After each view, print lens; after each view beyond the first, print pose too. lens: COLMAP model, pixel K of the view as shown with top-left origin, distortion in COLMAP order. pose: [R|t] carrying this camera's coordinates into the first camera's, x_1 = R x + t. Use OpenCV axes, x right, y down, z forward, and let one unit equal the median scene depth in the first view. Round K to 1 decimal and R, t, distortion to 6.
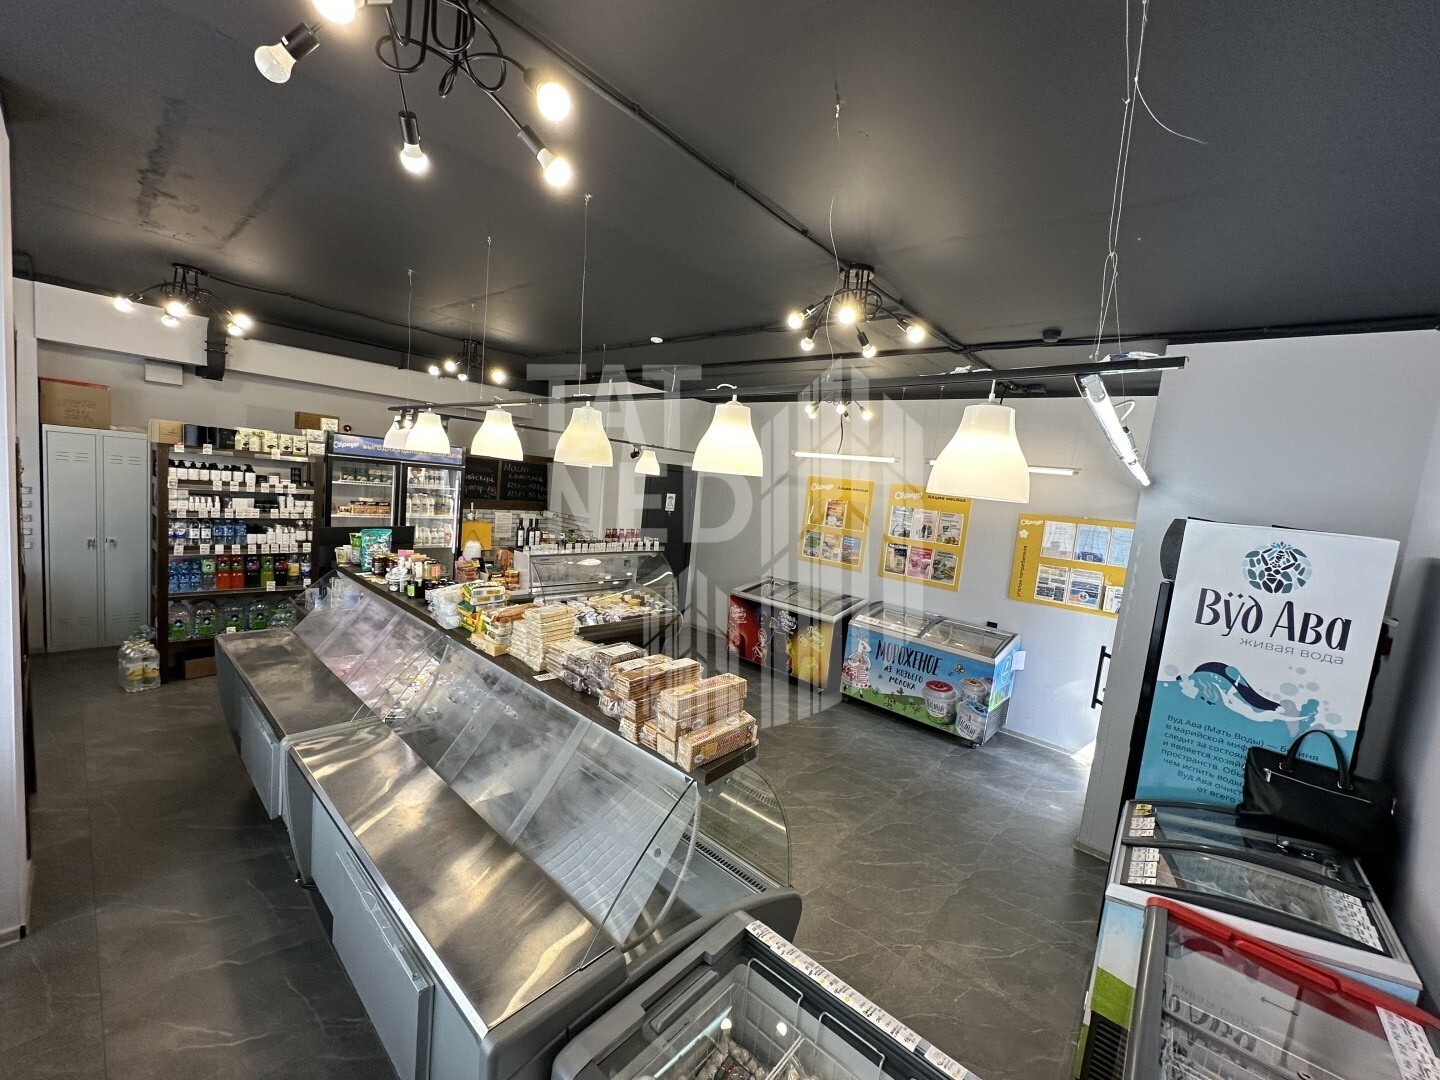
lens RADIAL K [[571.3, 0, 708.7], [0, 571.3, 542.5], [0, 0, 1]] dist [-0.000821, -0.000053]
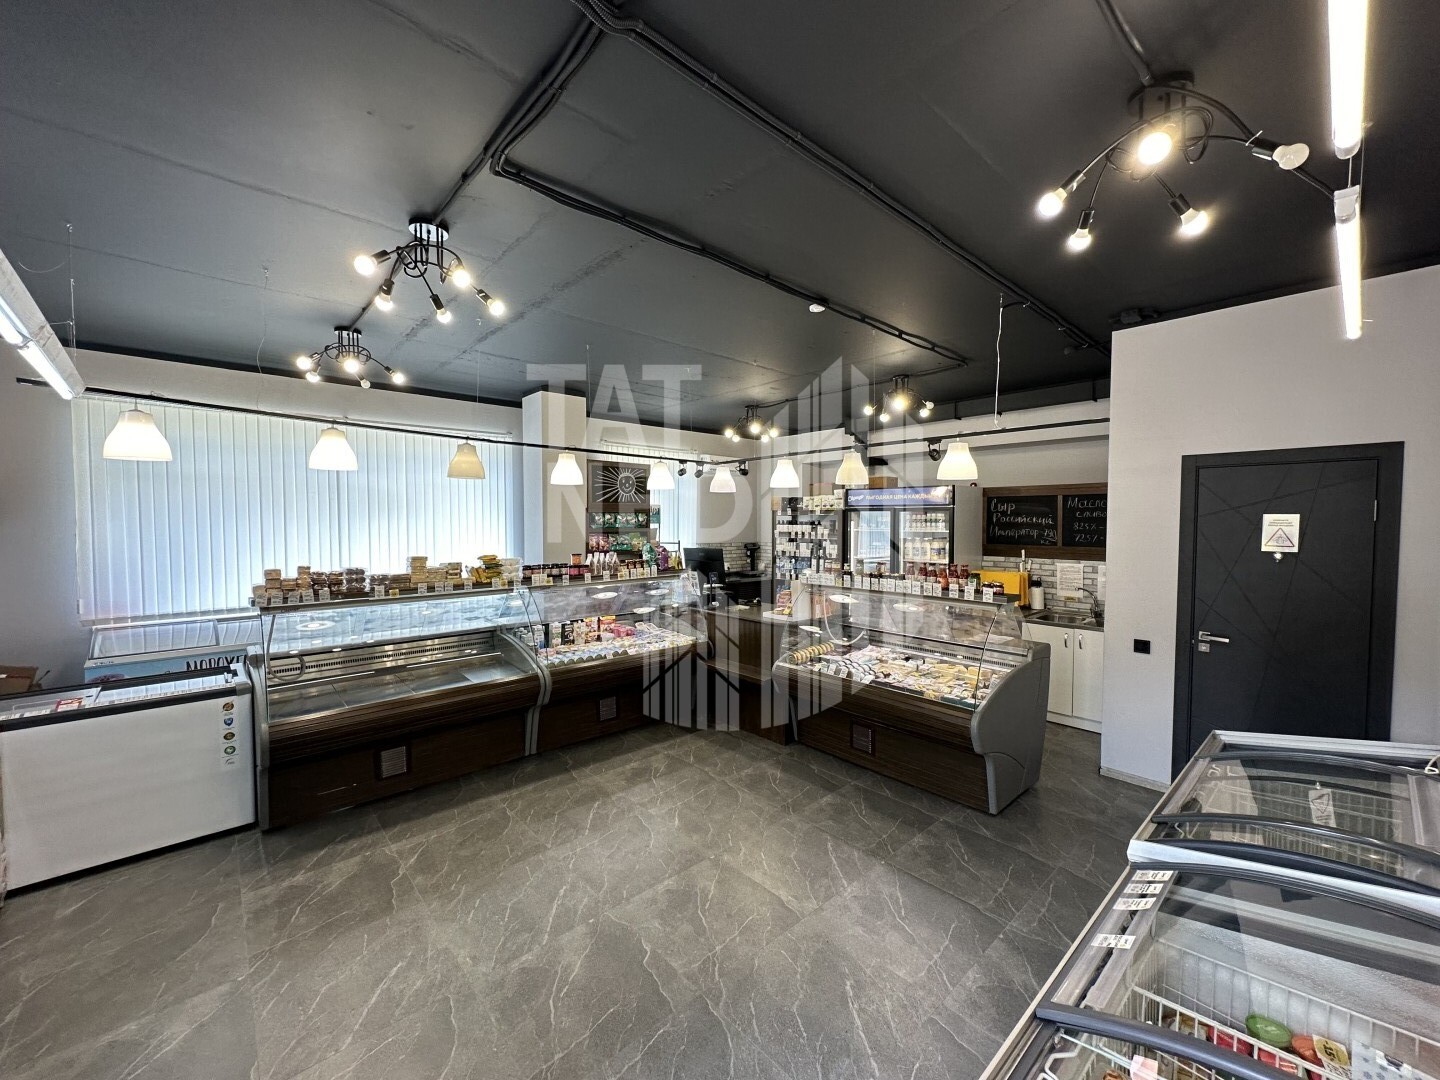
lens RADIAL K [[596.6, 0, 714.9], [0, 596.6, 544.1], [0, 0, 1]] dist [0.004168, 0.000125]
pose [[-0.119813, -0.055470, -0.991246, 0.593351], [-0.118410, 0.992109, -0.041206, 0.013417], [0.985710, 0.112437, -0.125436, 0.776163]]
